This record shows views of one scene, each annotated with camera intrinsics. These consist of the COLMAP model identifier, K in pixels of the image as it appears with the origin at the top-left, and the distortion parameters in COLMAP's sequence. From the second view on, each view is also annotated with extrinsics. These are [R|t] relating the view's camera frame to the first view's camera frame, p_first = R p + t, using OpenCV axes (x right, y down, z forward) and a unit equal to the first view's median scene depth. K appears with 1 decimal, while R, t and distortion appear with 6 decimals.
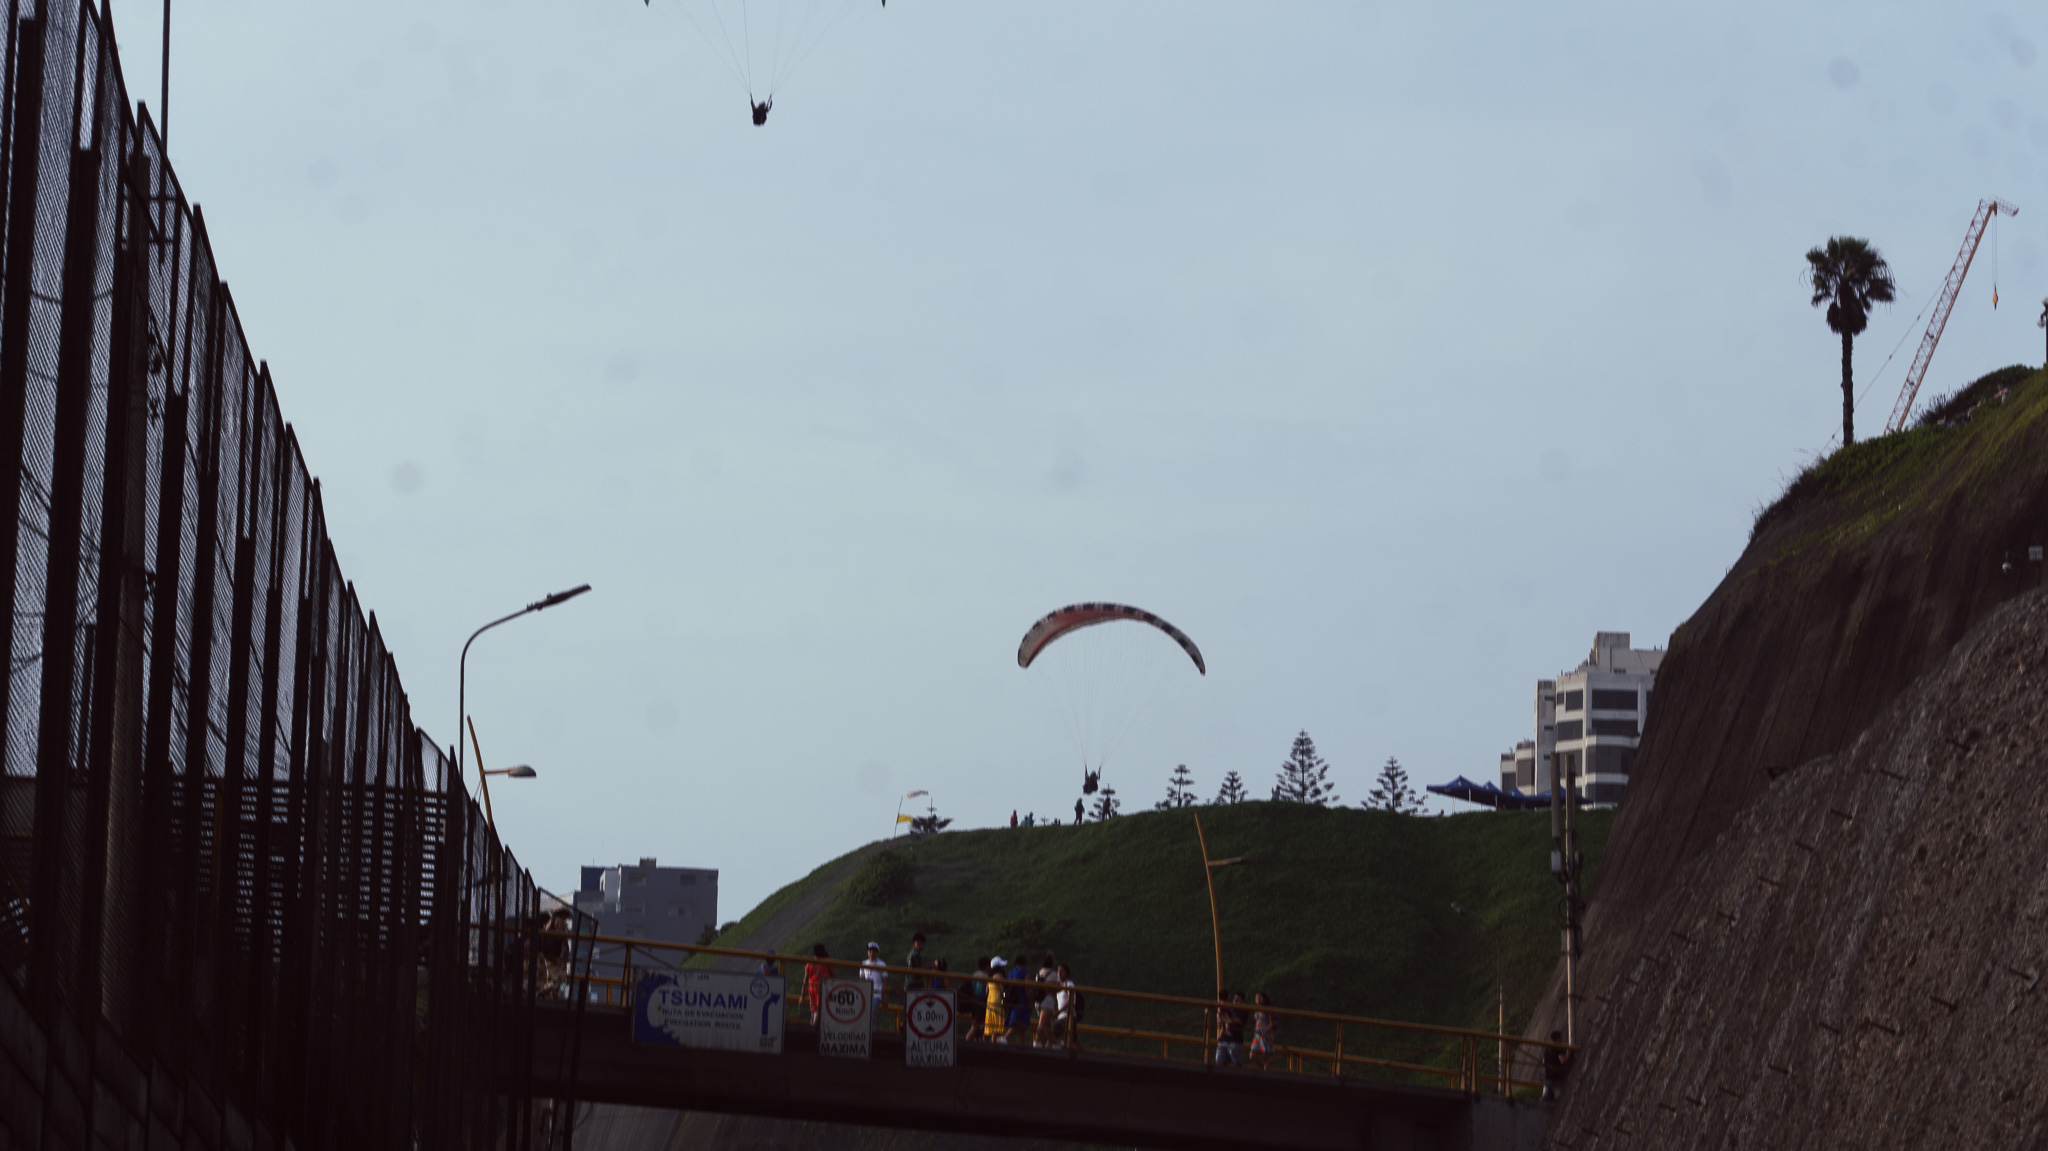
lens RADIAL K [[6165.7, 0, 1024.0], [0, 6165.7, 575.5], [0, 0, 1]] dist [0.130235, -0.471095]
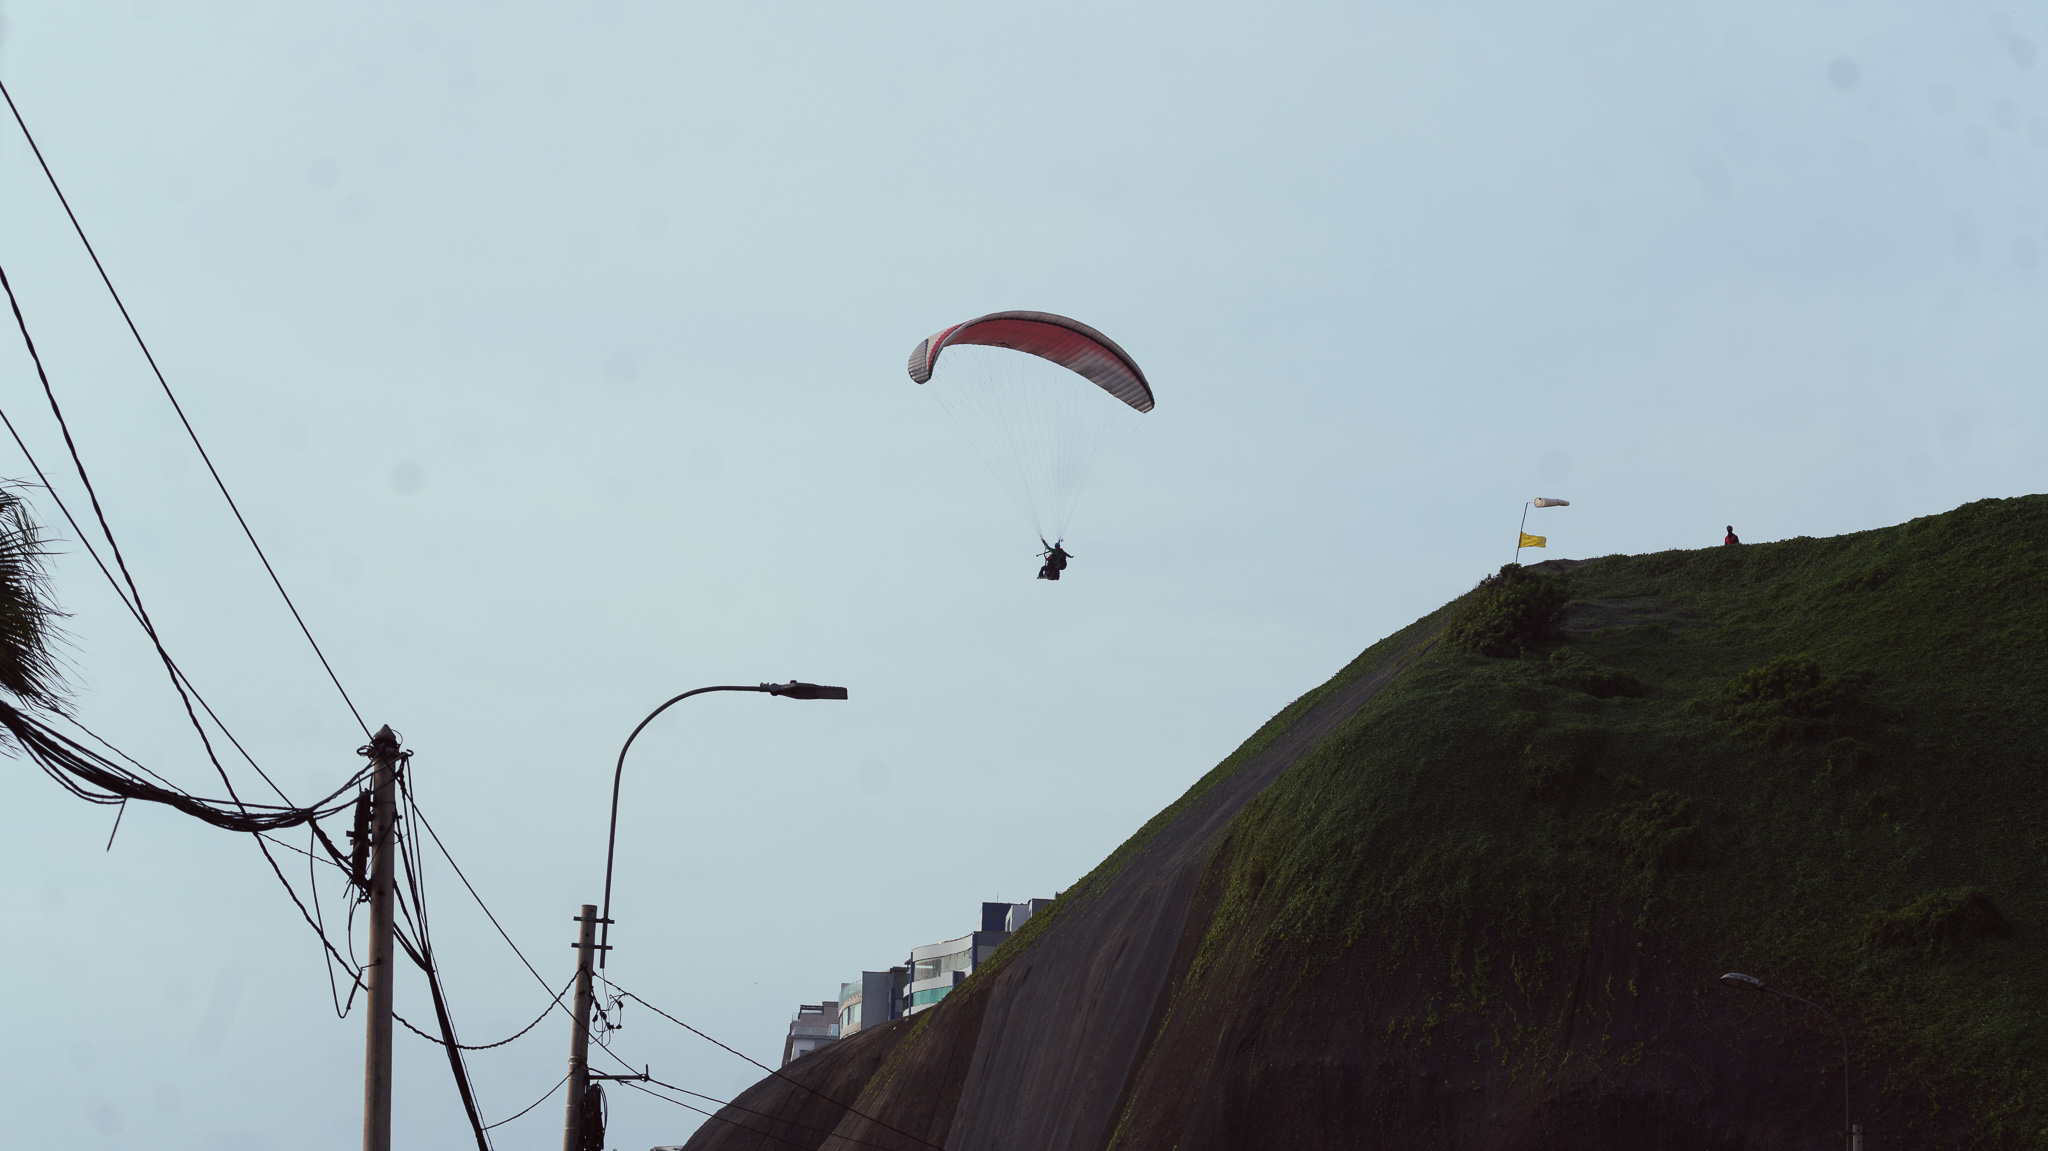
lens RADIAL K [[6165.7, 0, 1024.0], [0, 6165.7, 575.5], [0, 0, 1]] dist [0.130235, -0.471095]
pose [[0.997823, -0.006911, -0.065580, -0.040113], [0.004961, 0.999542, -0.029853, 0.082815], [0.065757, 0.029463, 0.997401, 0.593412]]
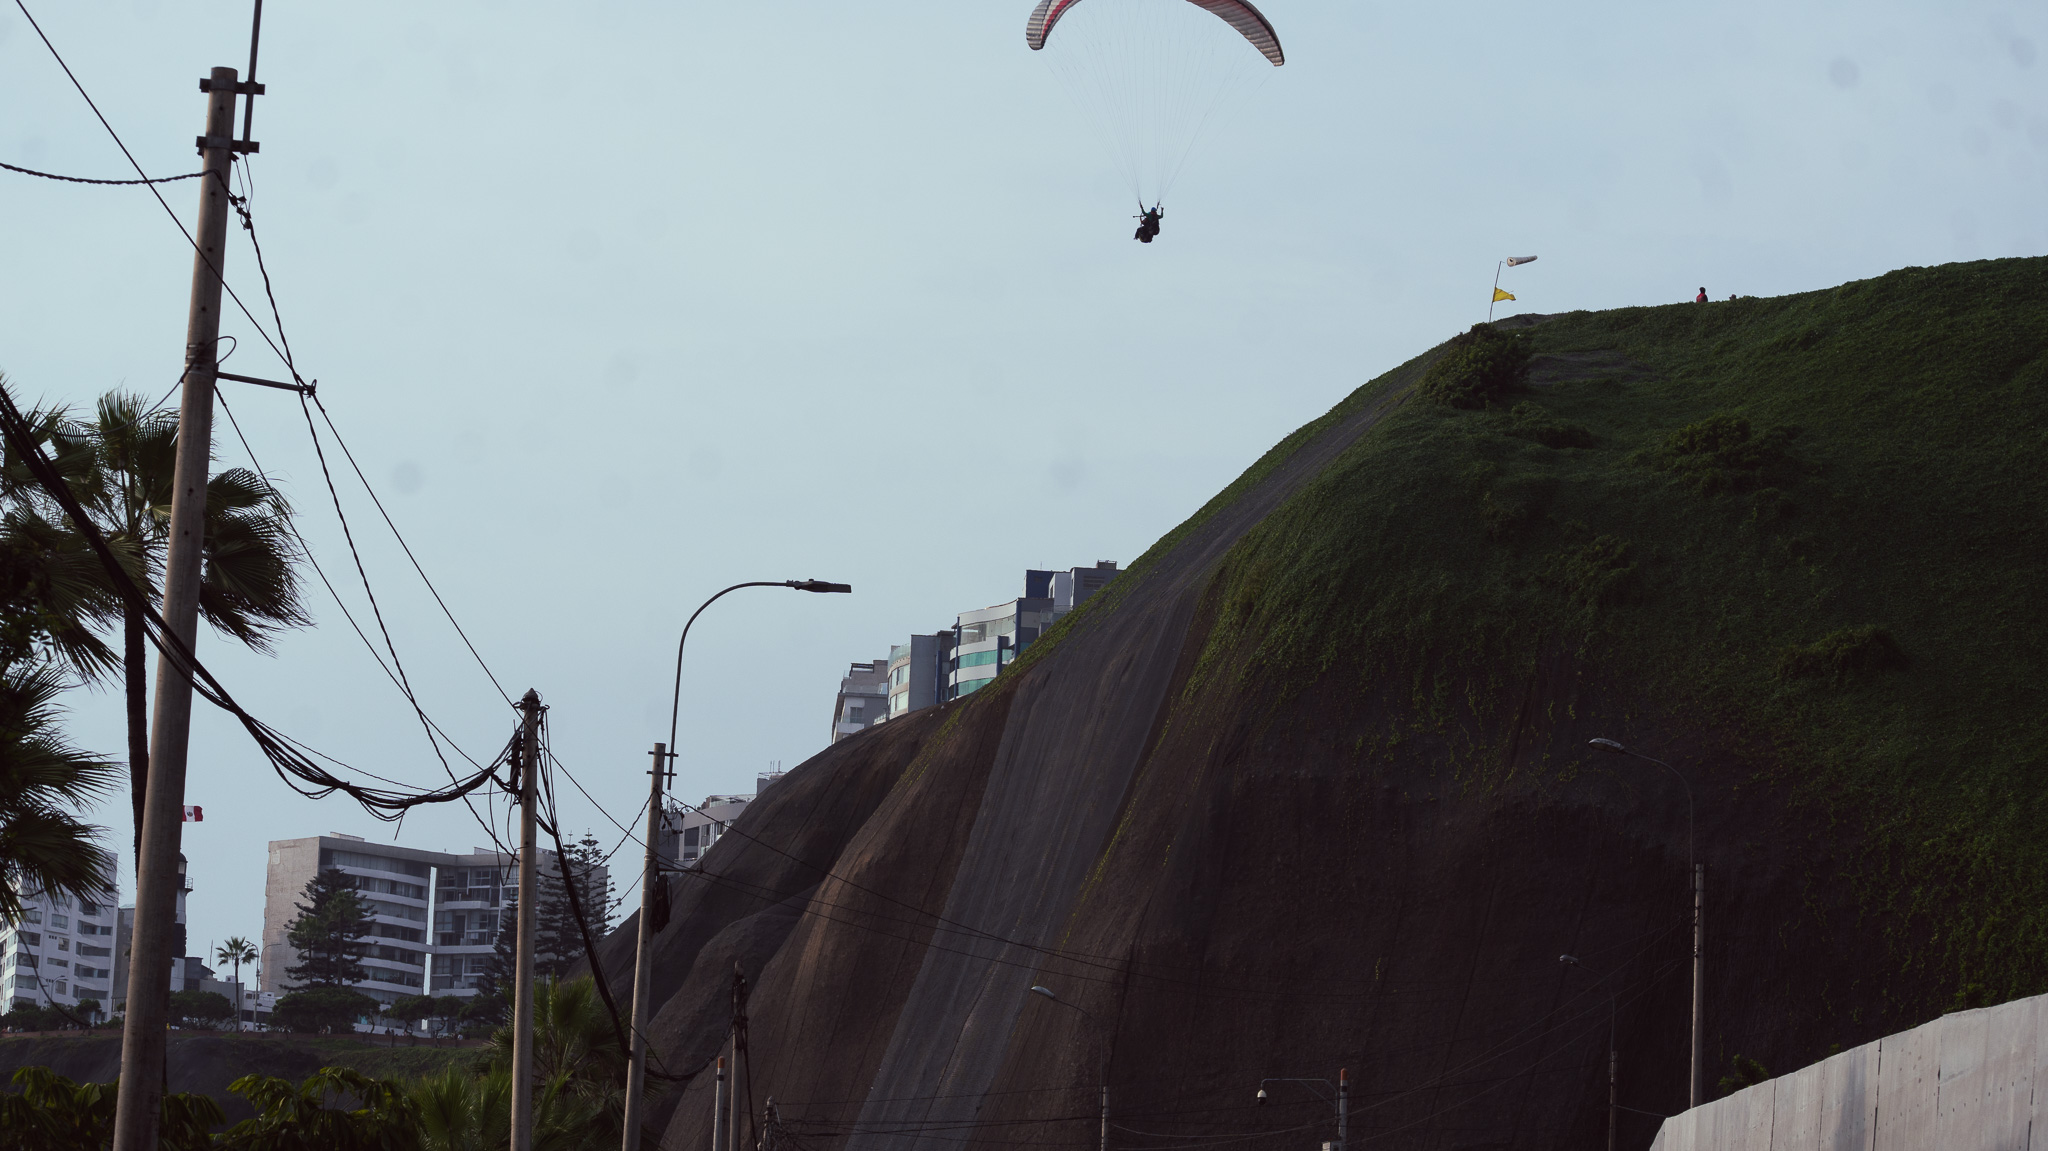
lens RADIAL K [[6165.7, 0, 1024.0], [0, 6165.7, 575.5], [0, 0, 1]] dist [0.130235, -0.471095]
pose [[0.997164, 0.006324, -0.074995, -0.029081], [-0.004193, 0.999584, 0.028545, 0.069948], [0.075144, -0.028150, 0.996775, 0.507623]]
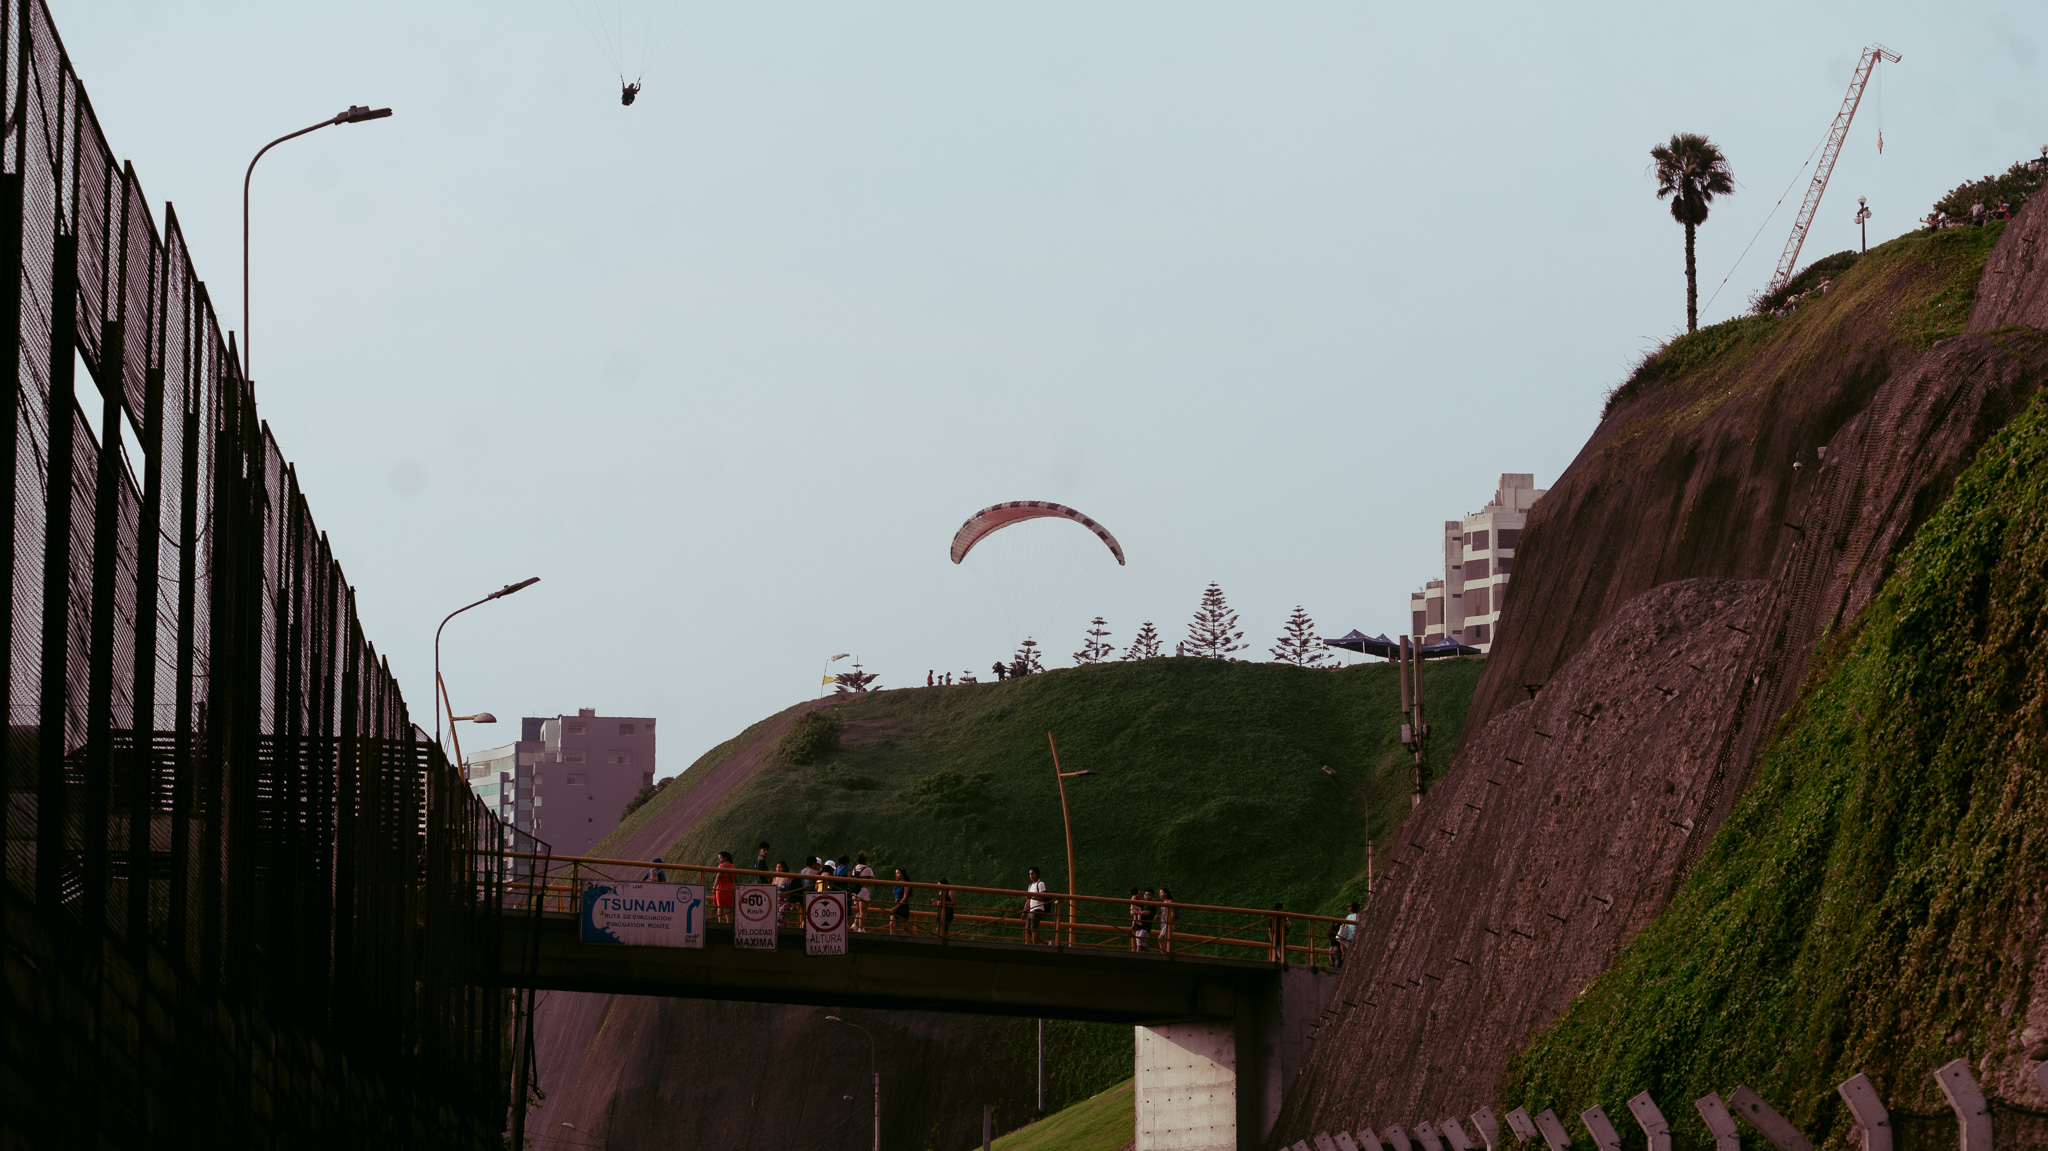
lens RADIAL K [[6175.7, 0, 1021.9], [0, 6175.7, 489.4], [0, 0, 1]] dist [0.056943, 0.725101]
pose [[0.999751, -0.019872, 0.010186, 0.004653], [0.019728, 0.999706, 0.014123, -0.010393], [-0.010463, -0.013919, 0.999848, -0.078480]]
